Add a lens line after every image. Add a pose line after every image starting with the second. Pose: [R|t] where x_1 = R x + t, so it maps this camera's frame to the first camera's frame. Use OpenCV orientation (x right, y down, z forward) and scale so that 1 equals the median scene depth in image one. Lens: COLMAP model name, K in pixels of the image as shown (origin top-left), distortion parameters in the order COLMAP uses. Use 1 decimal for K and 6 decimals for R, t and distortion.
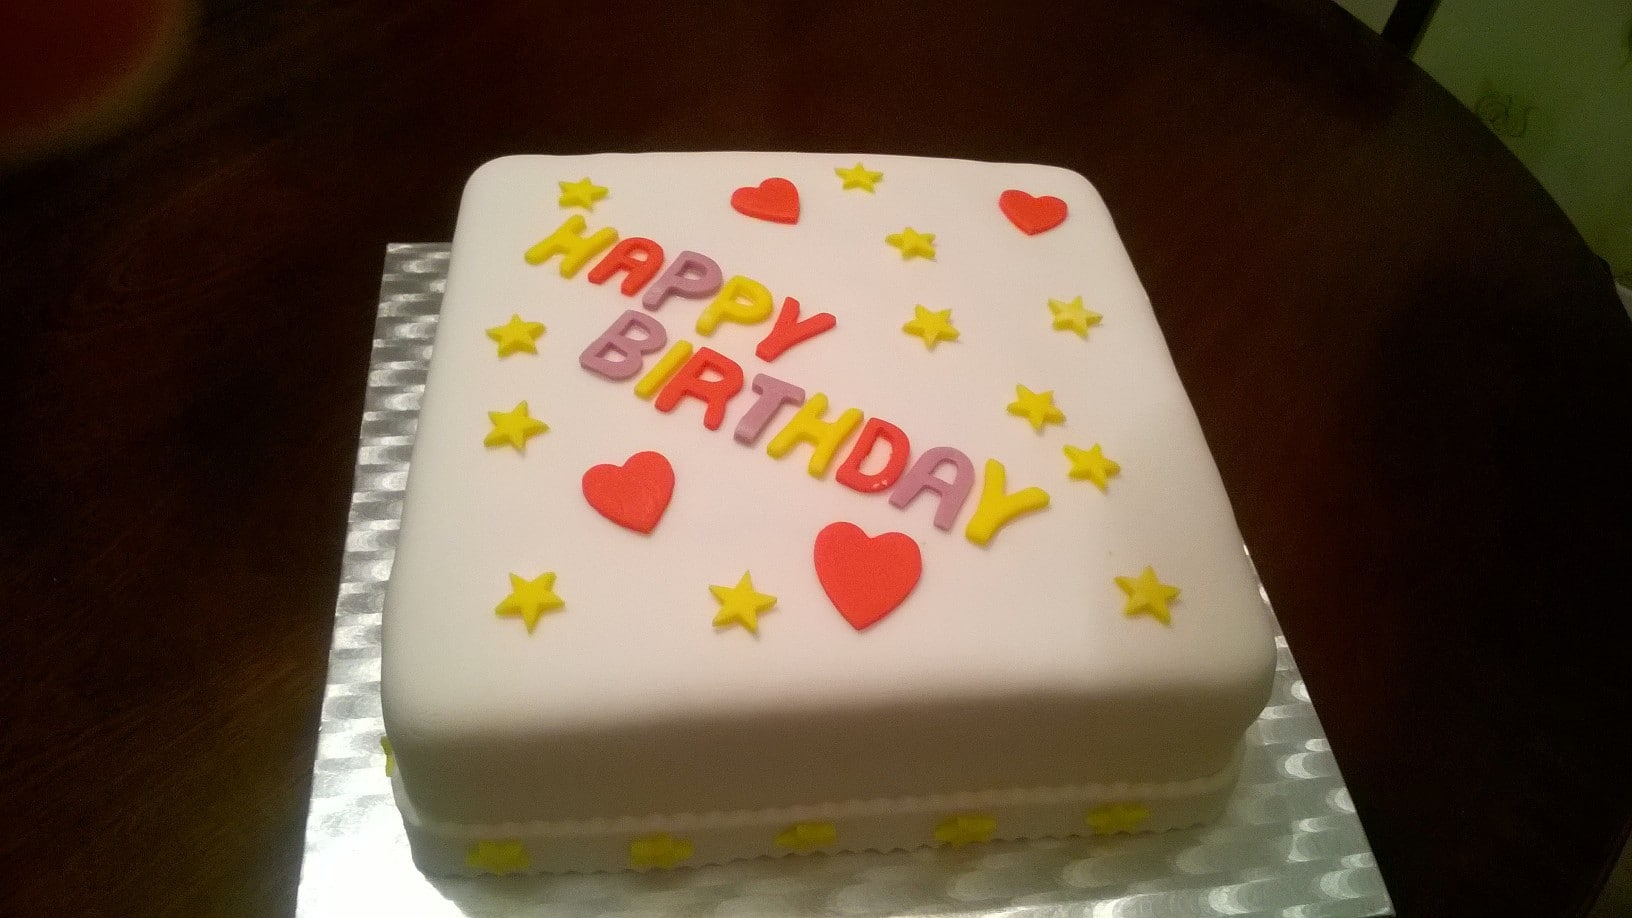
lens RADIAL K [[1265.1, 0, 809.3], [0, 1265.1, 447.3], [0, 0, 1]] dist [0.063102, -0.167530]
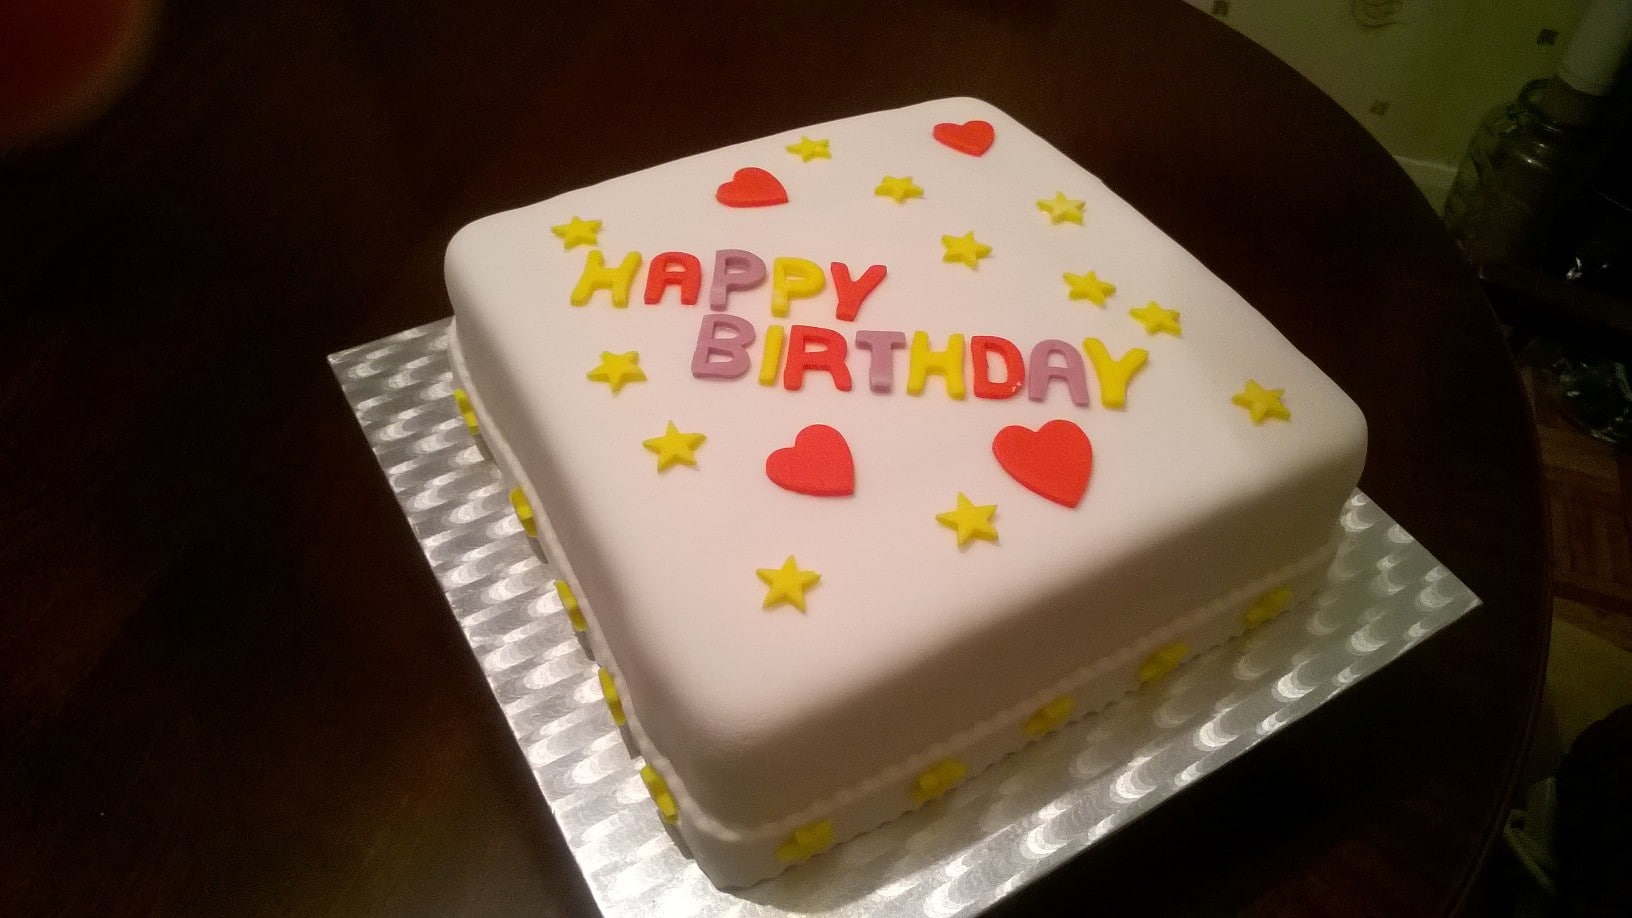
lens RADIAL K [[1265.1, 0, 809.3], [0, 1265.1, 447.3], [0, 0, 1]] dist [0.063102, -0.167530]
pose [[0.915125, -0.317639, 0.248299, -0.364984], [0.320620, 0.946749, 0.029471, -0.010091], [-0.244438, 0.052640, 0.968235, -0.014736]]
